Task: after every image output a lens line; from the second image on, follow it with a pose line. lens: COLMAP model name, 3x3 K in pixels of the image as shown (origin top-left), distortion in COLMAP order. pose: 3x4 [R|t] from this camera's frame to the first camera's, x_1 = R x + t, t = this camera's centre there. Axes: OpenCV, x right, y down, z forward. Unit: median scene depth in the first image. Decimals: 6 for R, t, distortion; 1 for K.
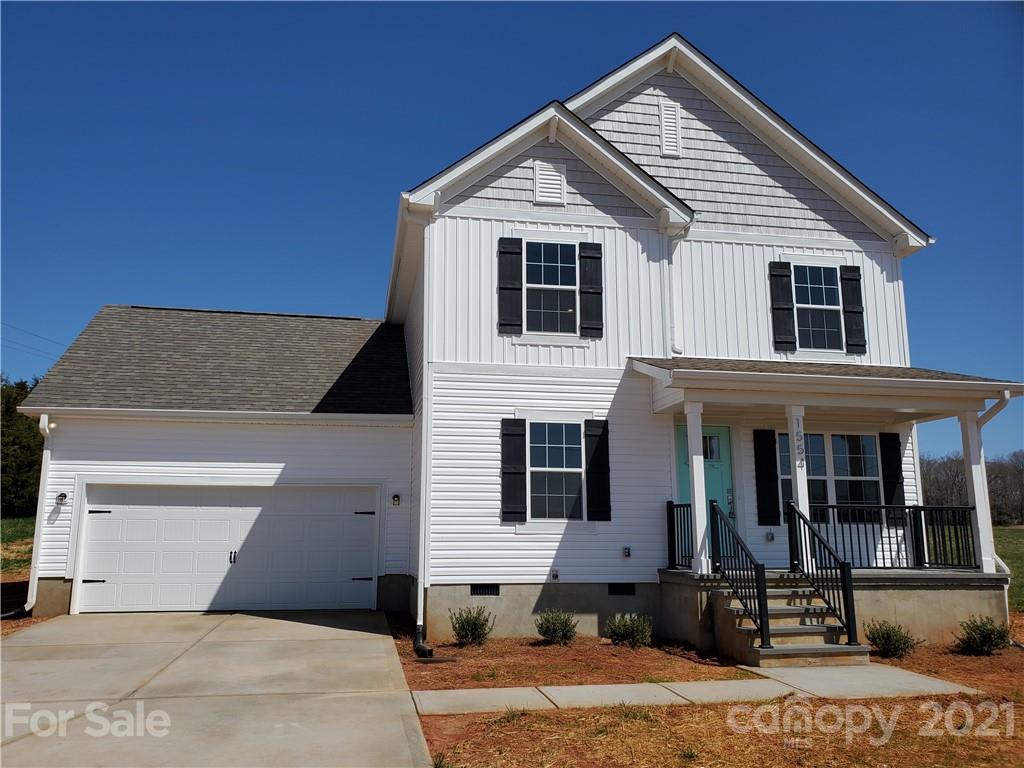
lens RADIAL K [[784.3, 0, 512.0], [0, 784.3, 384.0], [0, 0, 1]] dist [0.013047, 0.001505]
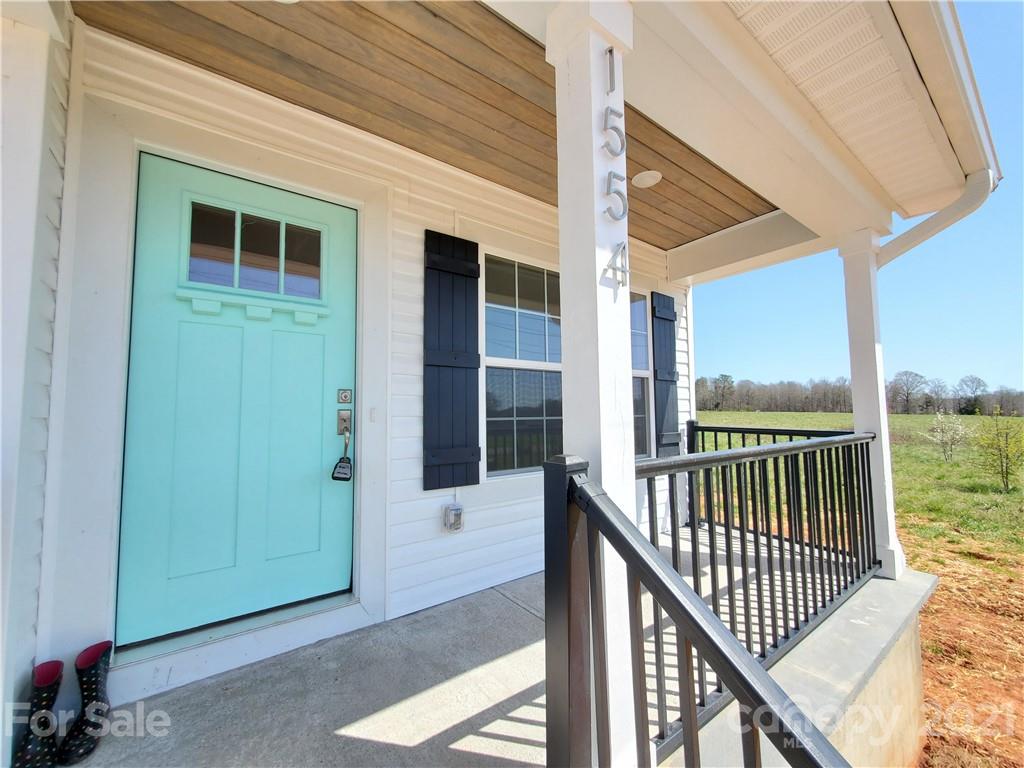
lens RADIAL K [[405.1, 0, 509.7], [0, 405.1, 385.2], [0, 0, 1]] dist [-0.000759, -0.000893]
pose [[0.901562, 0.017706, 0.432286, 0.264060], [-0.067256, 0.992751, 0.099605, 0.109451], [-0.427389, -0.118874, 0.896218, 0.808871]]
